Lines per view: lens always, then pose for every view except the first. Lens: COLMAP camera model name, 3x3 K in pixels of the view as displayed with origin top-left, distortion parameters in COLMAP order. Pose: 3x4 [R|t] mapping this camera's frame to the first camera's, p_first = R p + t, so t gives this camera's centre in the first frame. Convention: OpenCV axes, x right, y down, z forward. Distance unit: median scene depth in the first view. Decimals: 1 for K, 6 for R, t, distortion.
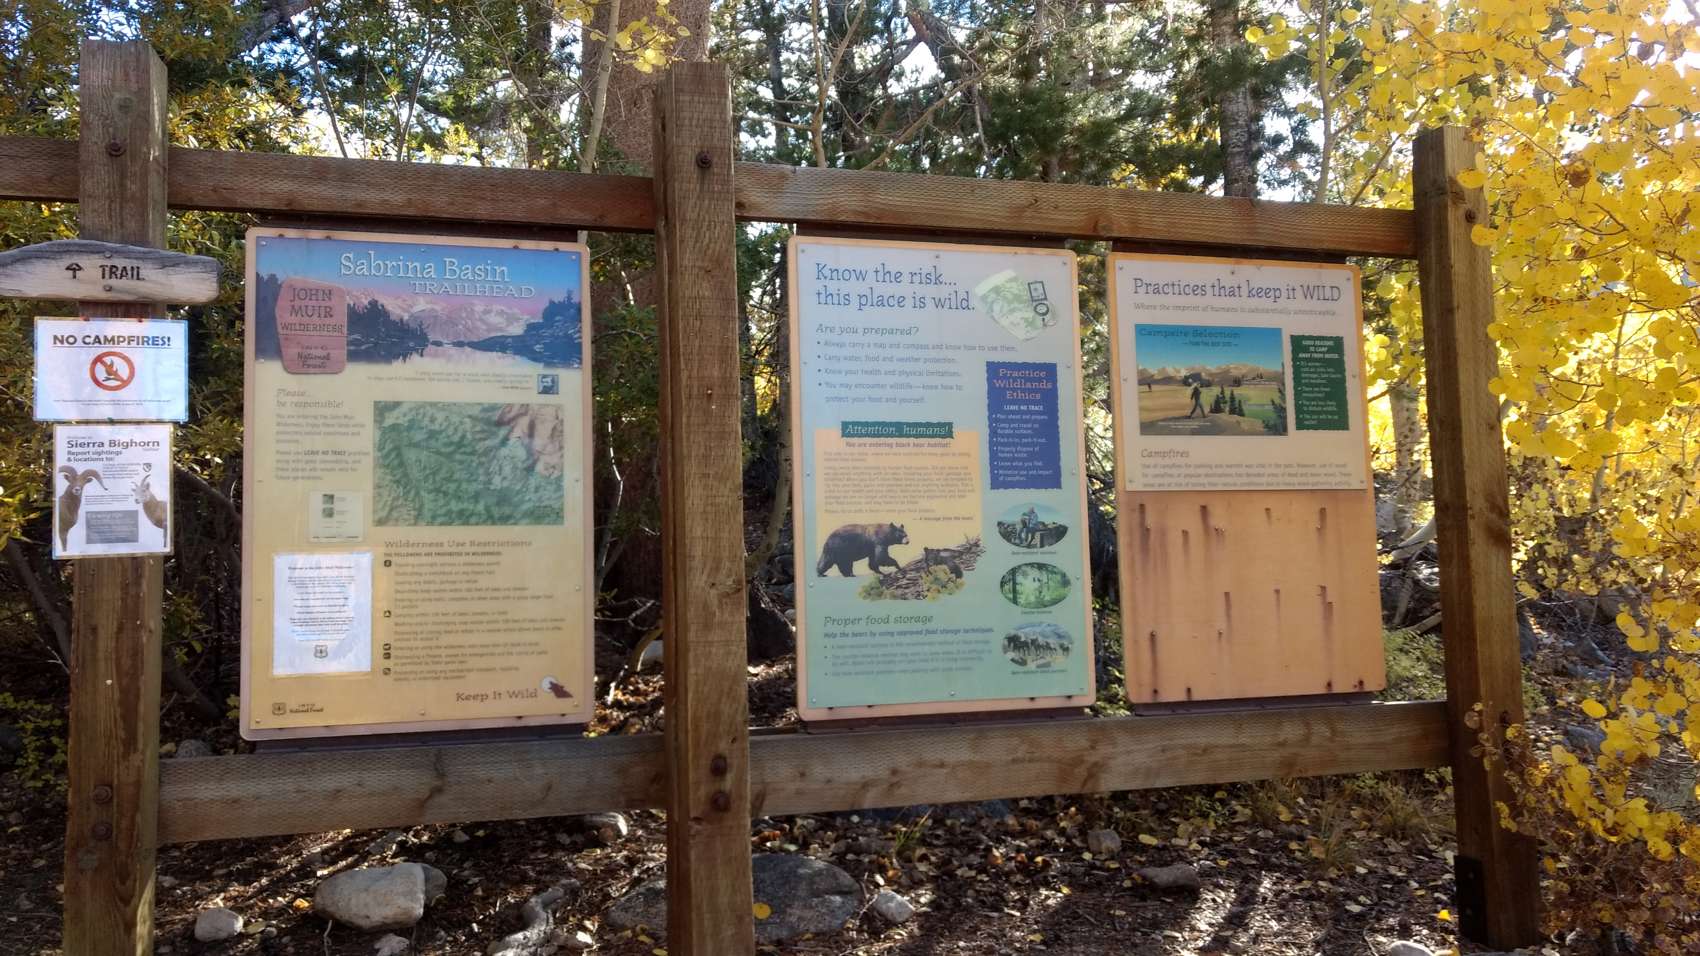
lens RADIAL K [[1278.7, 0, 853.3], [0, 1278.7, 471.9], [0, 0, 1]] dist [0.005196, 0.005467]
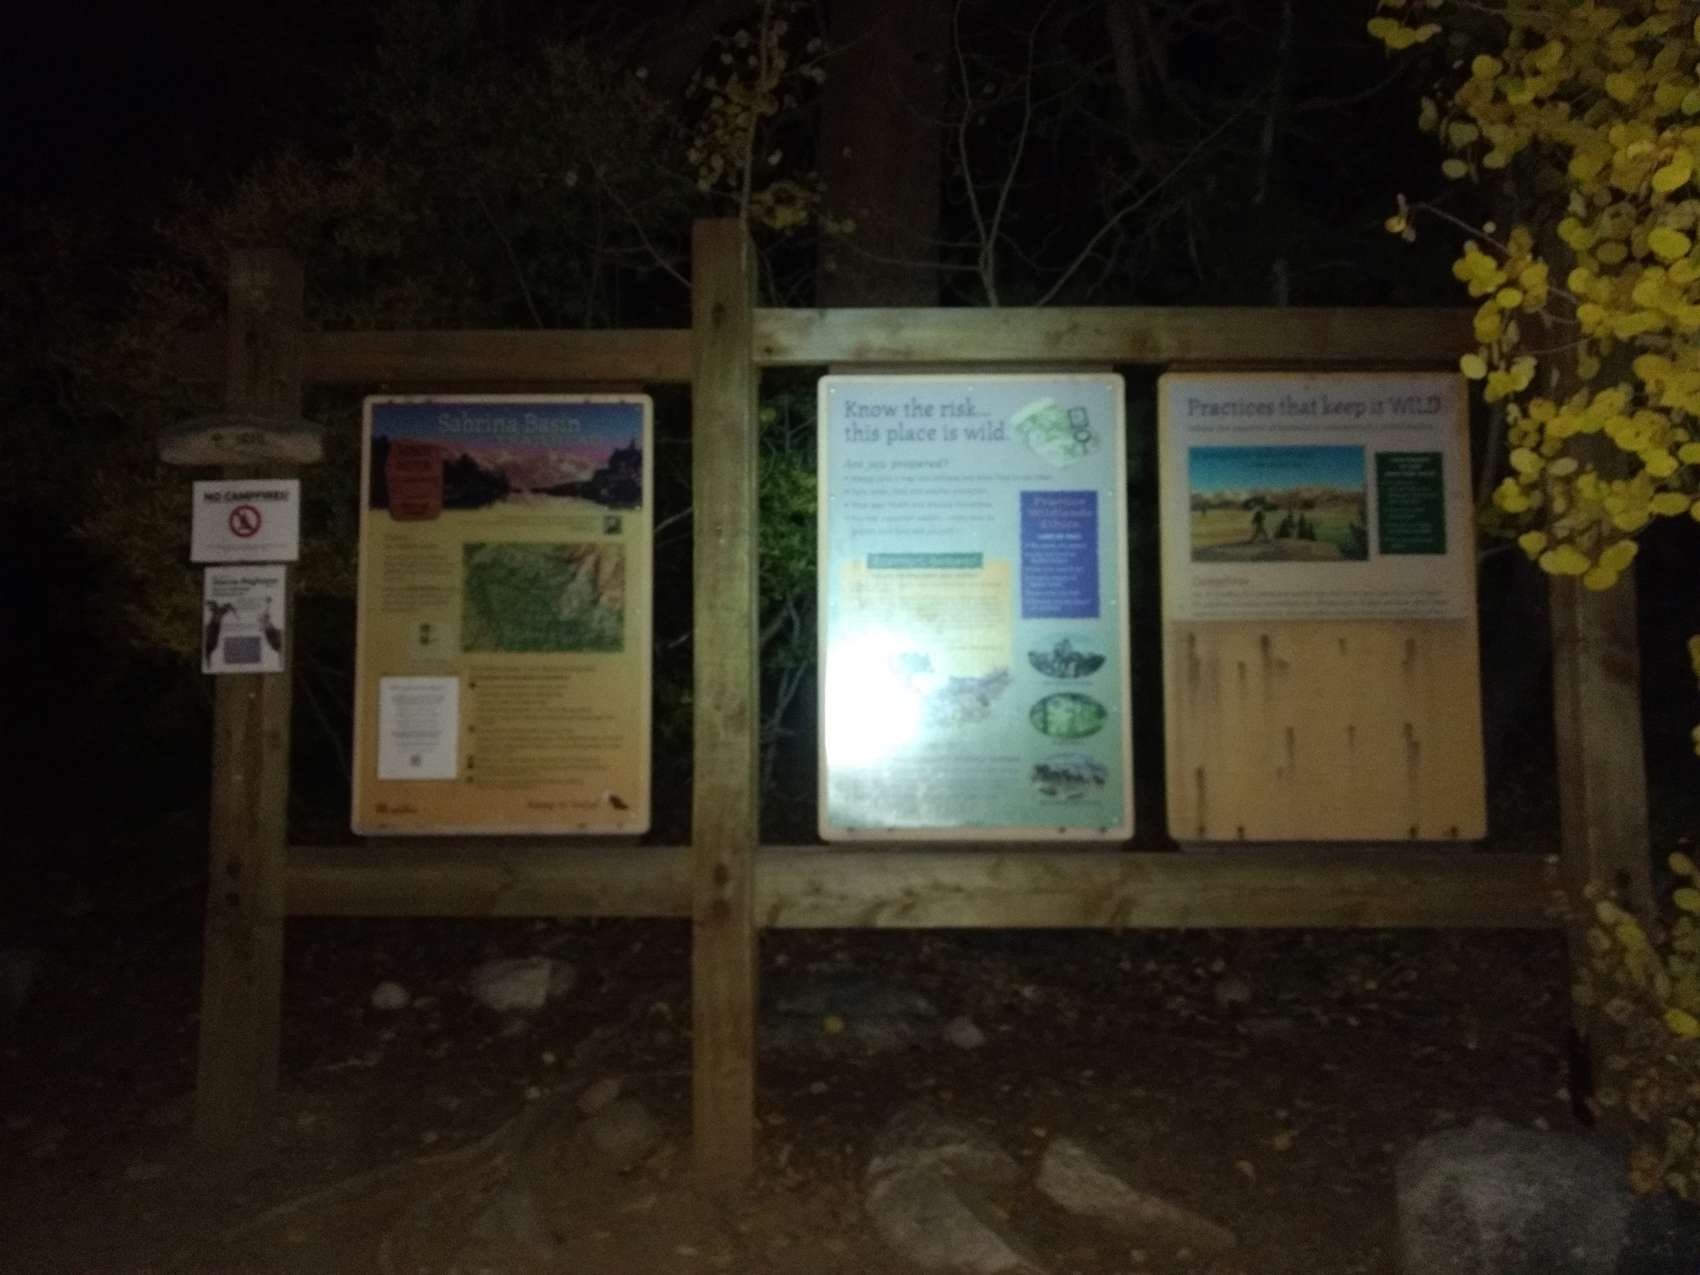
lens RADIAL K [[1304.2, 0, 845.3], [0, 1304.2, 629.9], [0, 0, 1]] dist [-0.000842, -0.007451]
pose [[0.957936, -0.002180, -0.286974, 0.270758], [0.003732, 0.999981, 0.004863, 0.016984], [0.286958, -0.005730, 0.957926, -0.015069]]
